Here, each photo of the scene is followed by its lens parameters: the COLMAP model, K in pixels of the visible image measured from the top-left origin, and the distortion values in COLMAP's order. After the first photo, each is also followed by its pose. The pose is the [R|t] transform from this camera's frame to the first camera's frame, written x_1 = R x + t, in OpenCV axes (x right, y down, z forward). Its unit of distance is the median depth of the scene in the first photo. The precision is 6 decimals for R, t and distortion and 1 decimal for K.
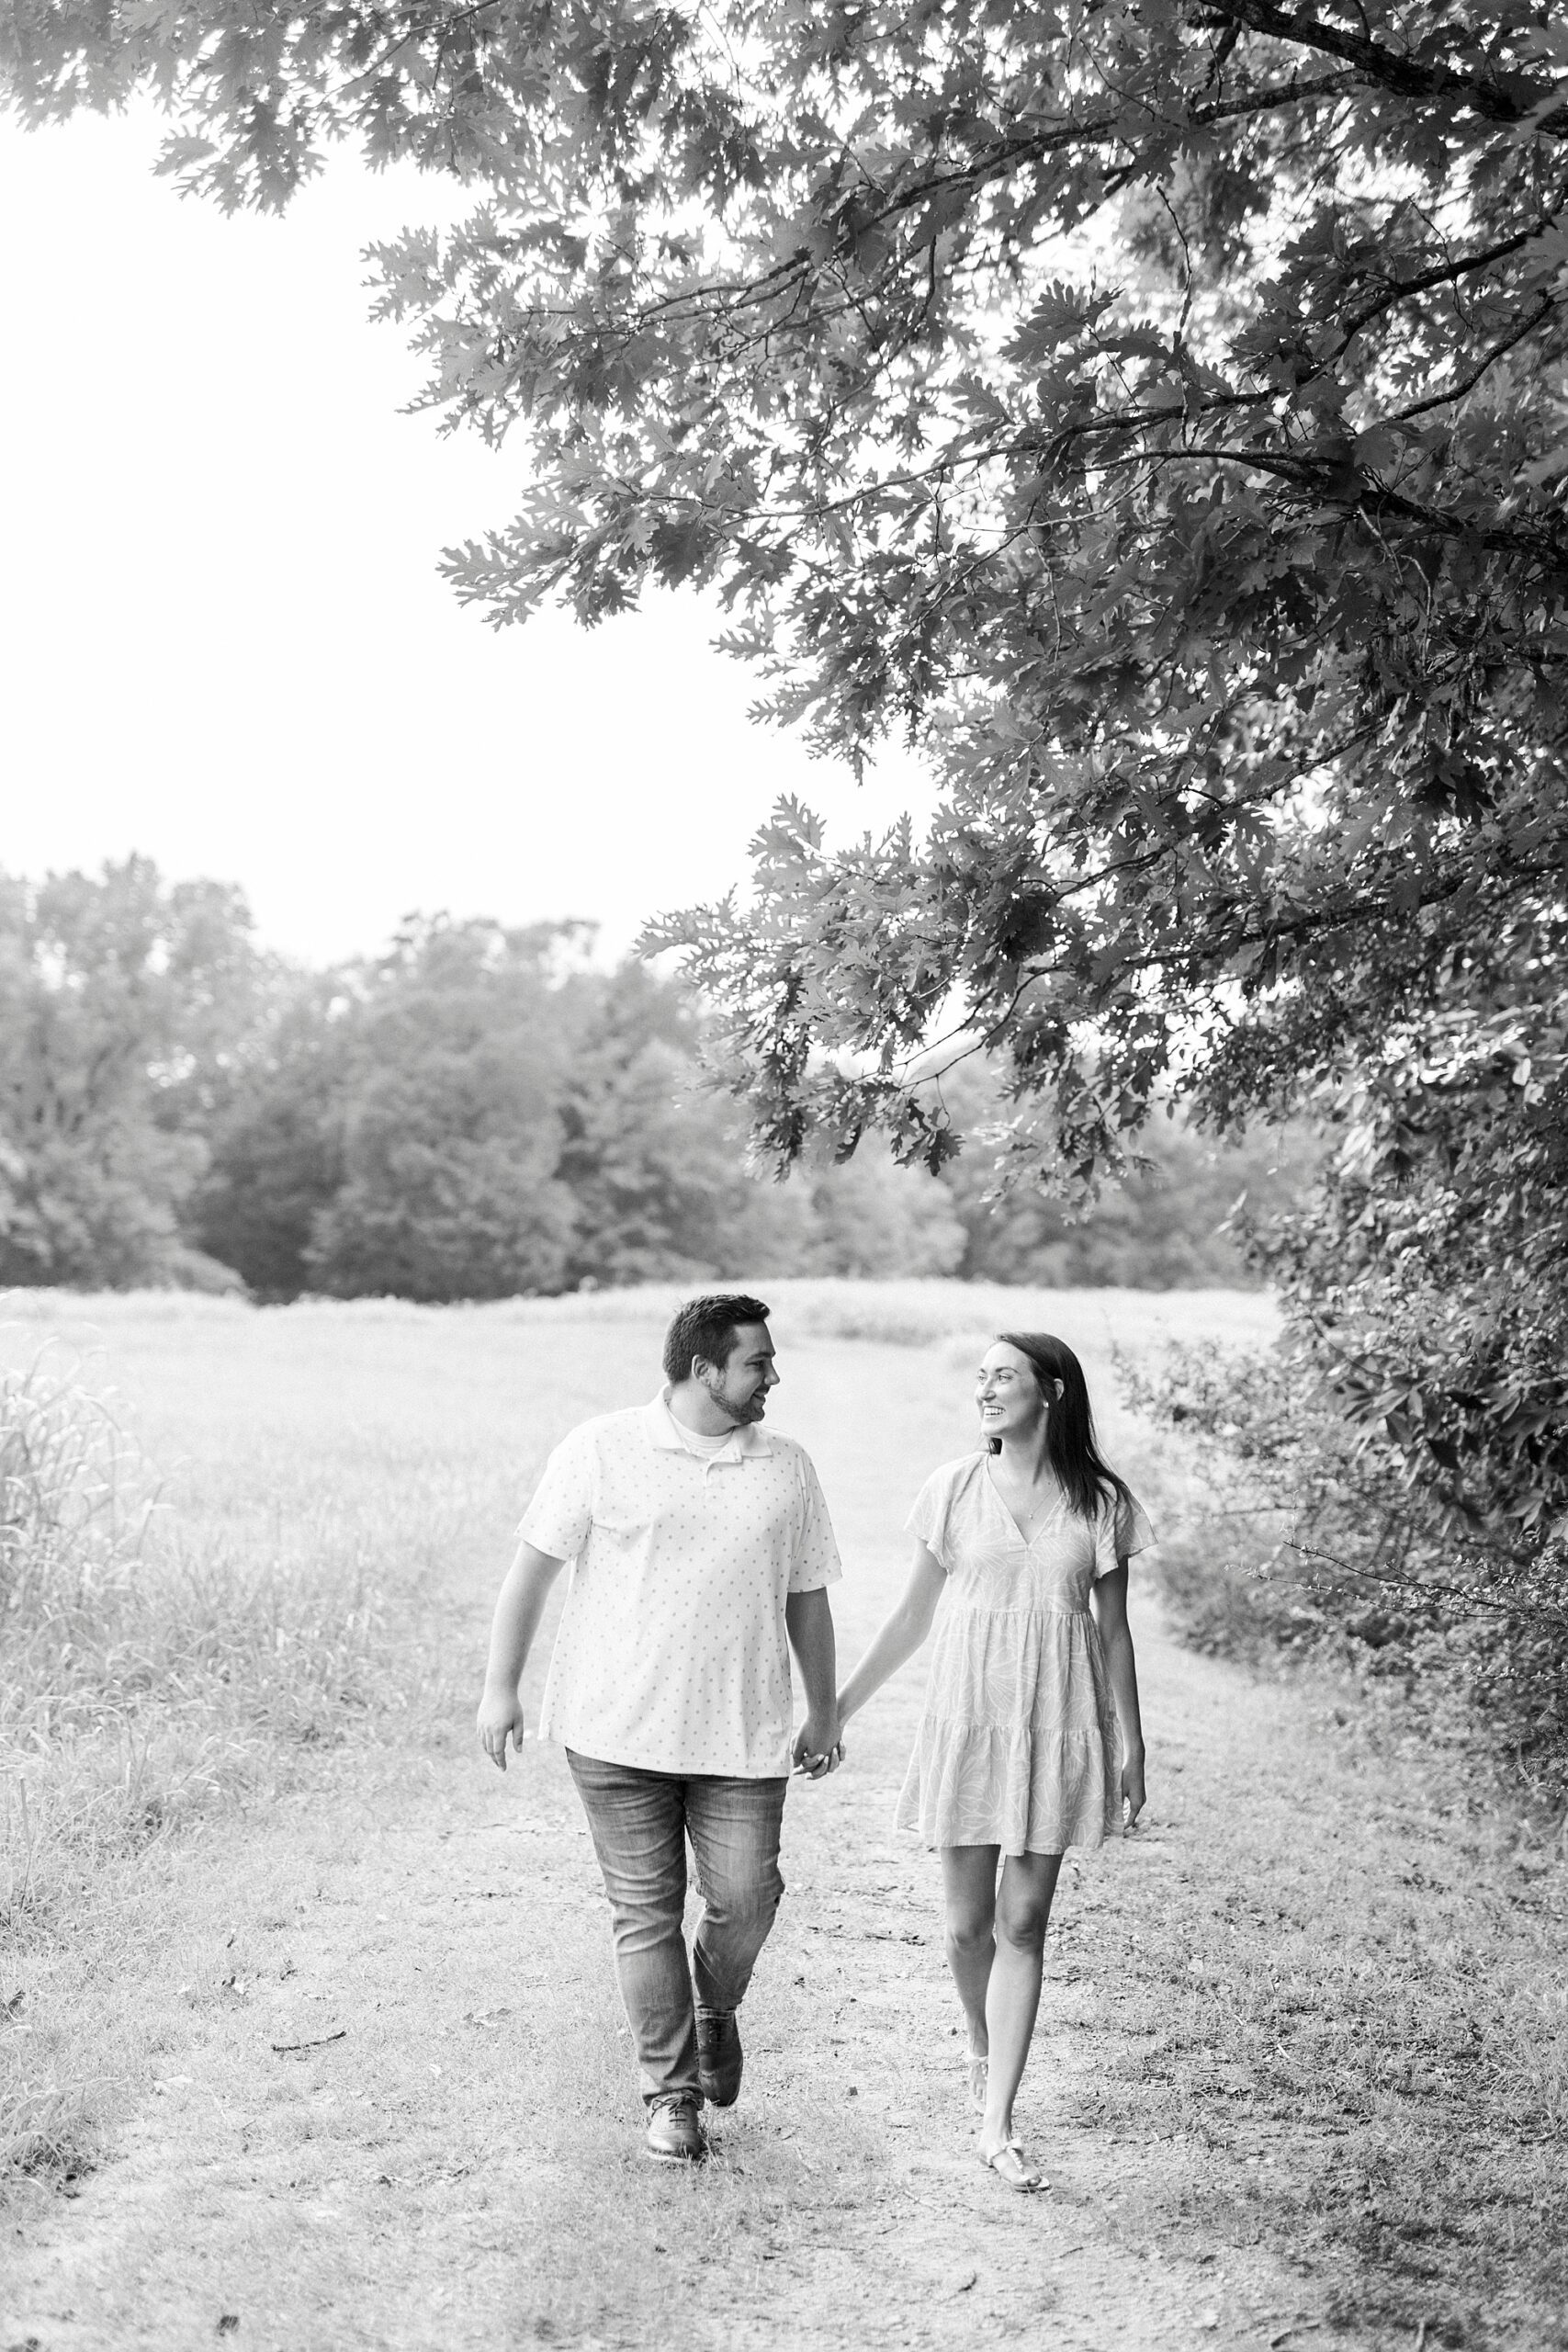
lens RADIAL K [[3180.3, 0, 787.9], [0, 3180.3, 1168.2], [0, 0, 1]] dist [0.004408, 0.000317]
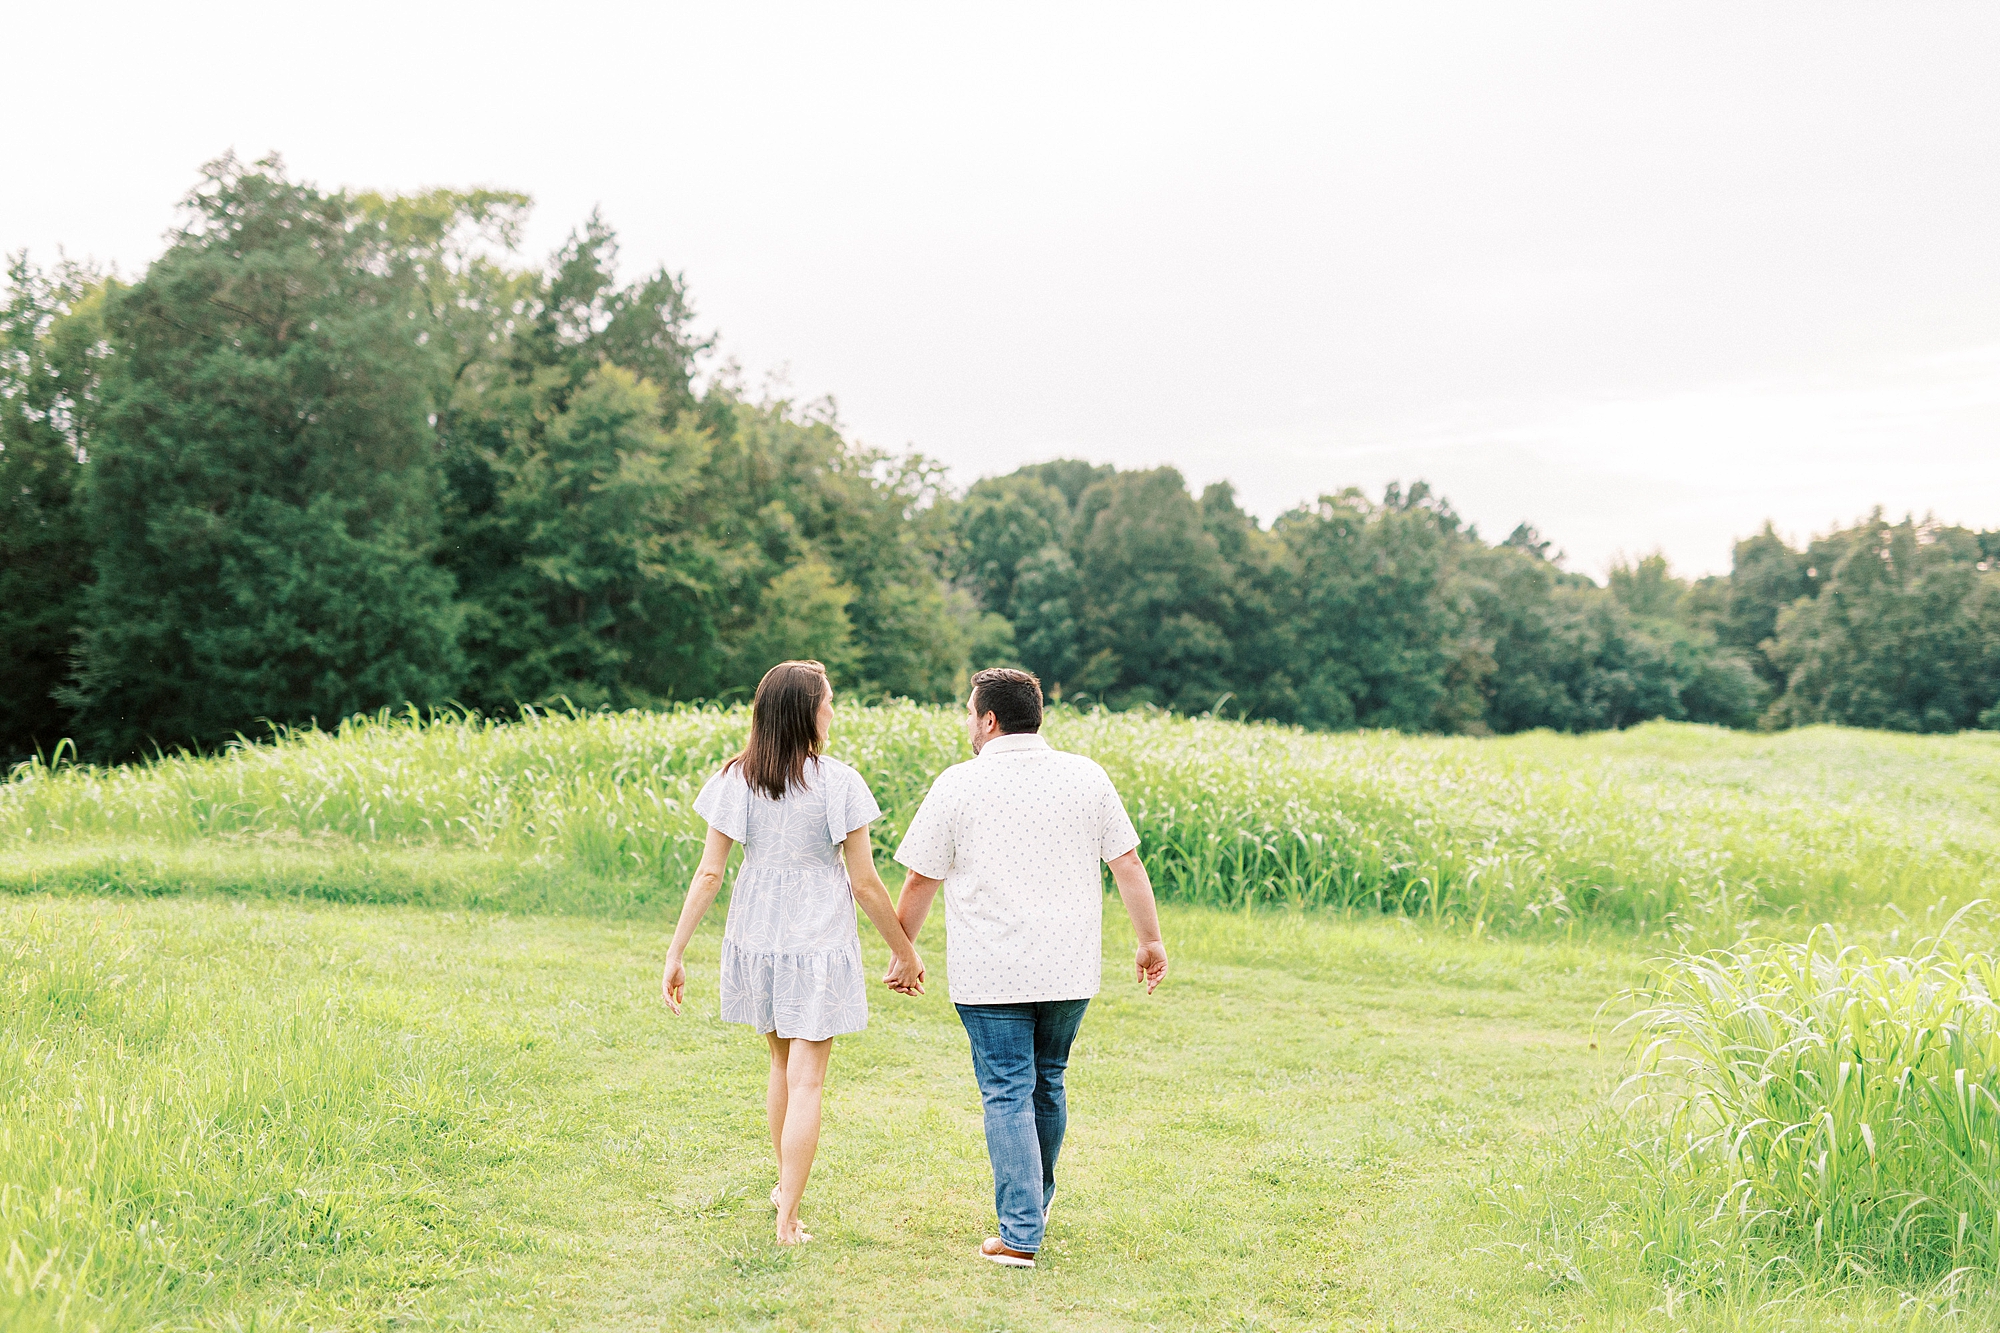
lens RADIAL K [[2409.7, 0, 998.6], [0, 2409.7, 666.0], [0, 0, 1]] dist [0.009922, -0.033898]
pose [[0.997097, -0.008421, 0.075681, 0.000242], [0.008184, 0.999961, 0.003437, 0.021332], [-0.075707, -0.002808, 0.997126, 0.506582]]
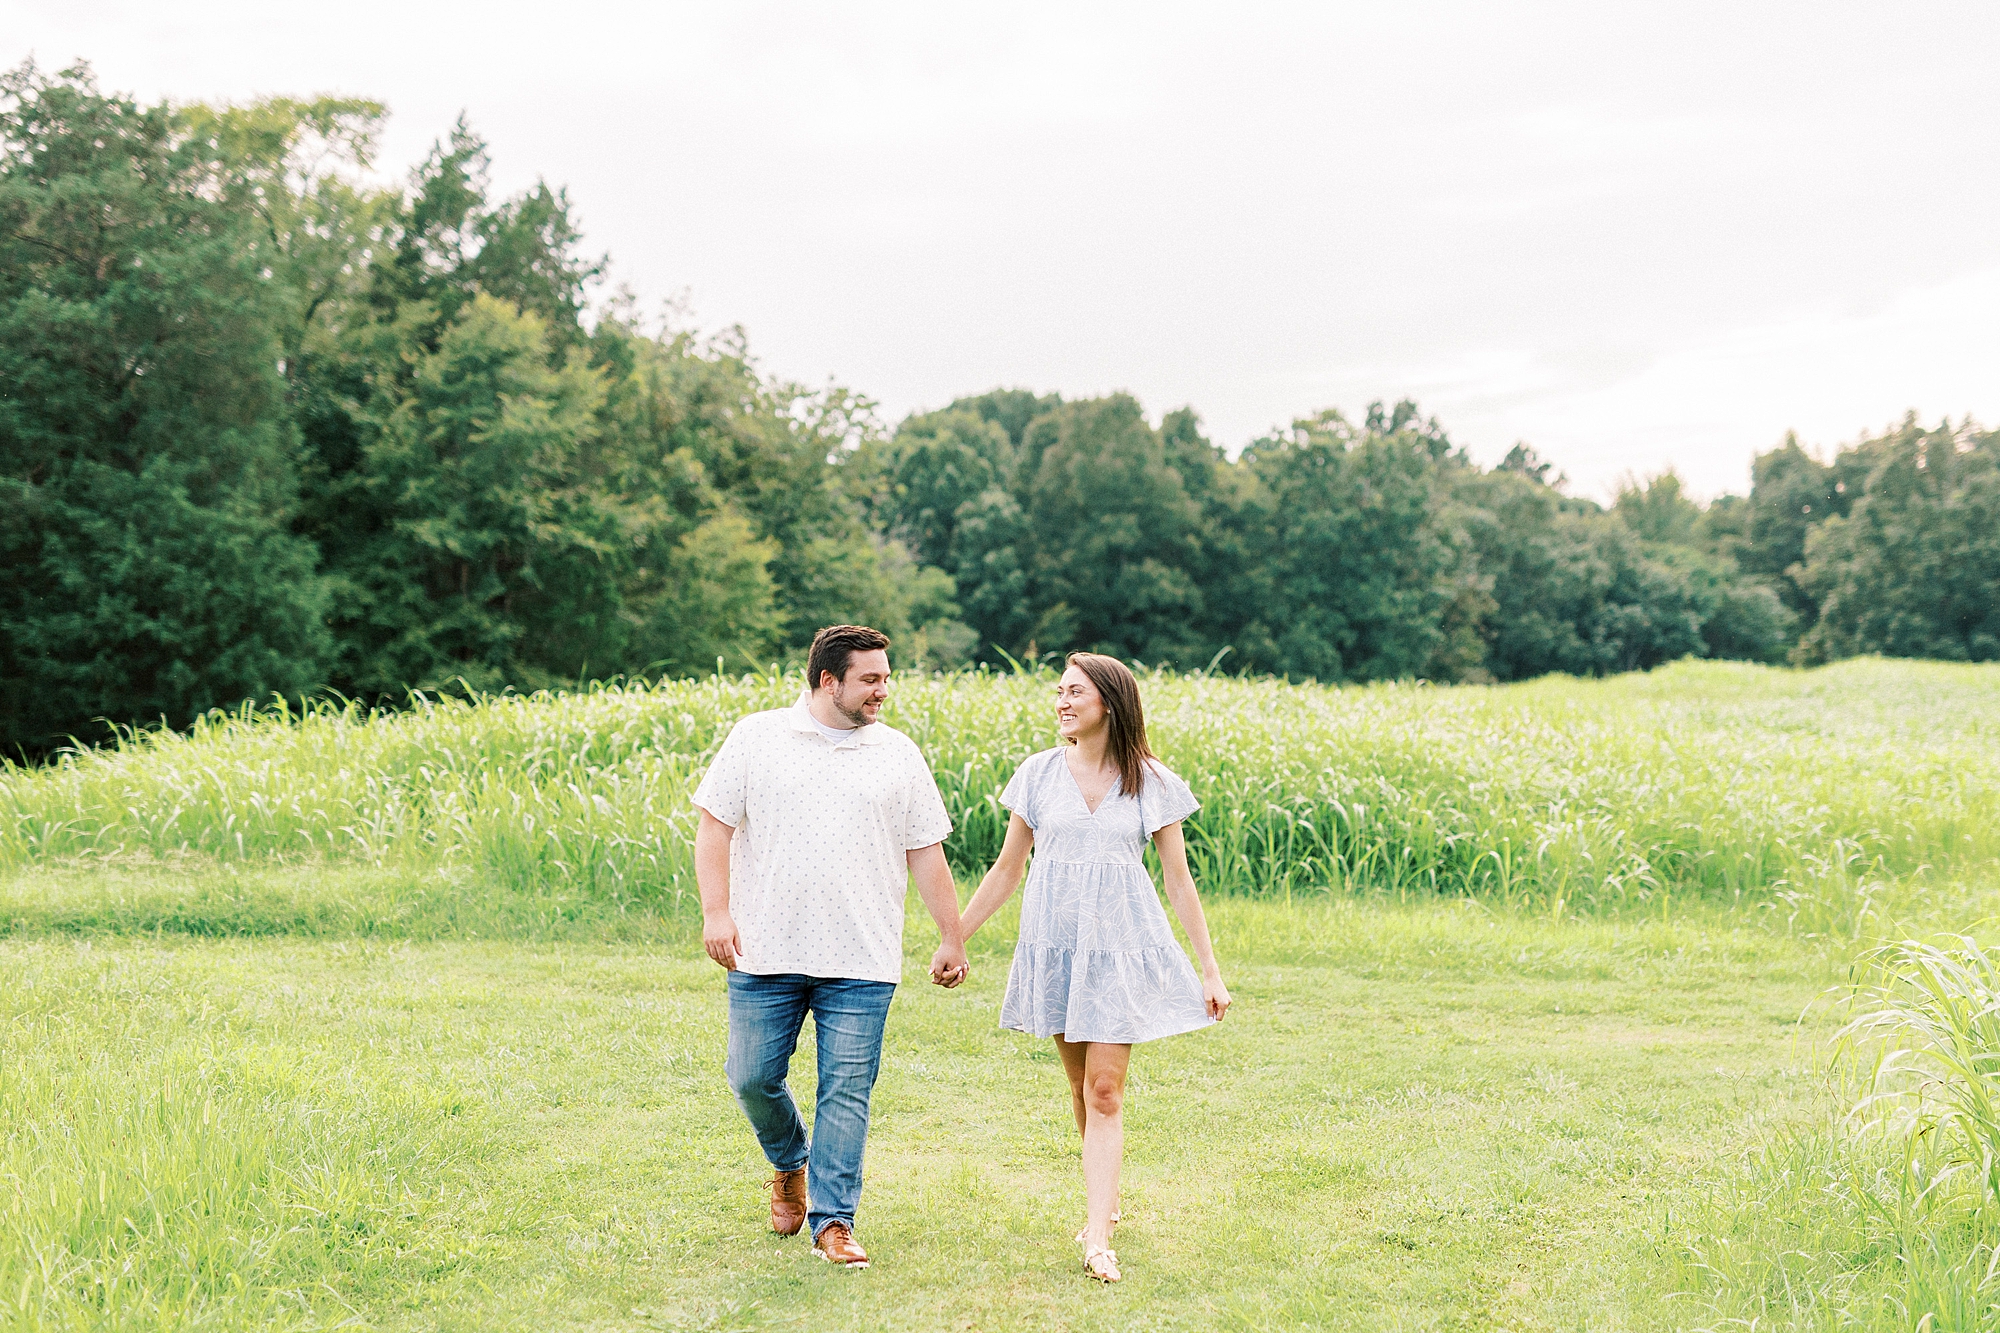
lens RADIAL K [[2704.6, 0, 1064.6], [0, 2704.6, 700.3], [0, 0, 1]] dist [0.004408, 0.000317]
pose [[0.991345, -0.049769, 0.121480, -0.001151], [0.046100, 0.998397, 0.032828, 0.021457], [-0.122919, -0.026944, 0.992051, 0.512643]]
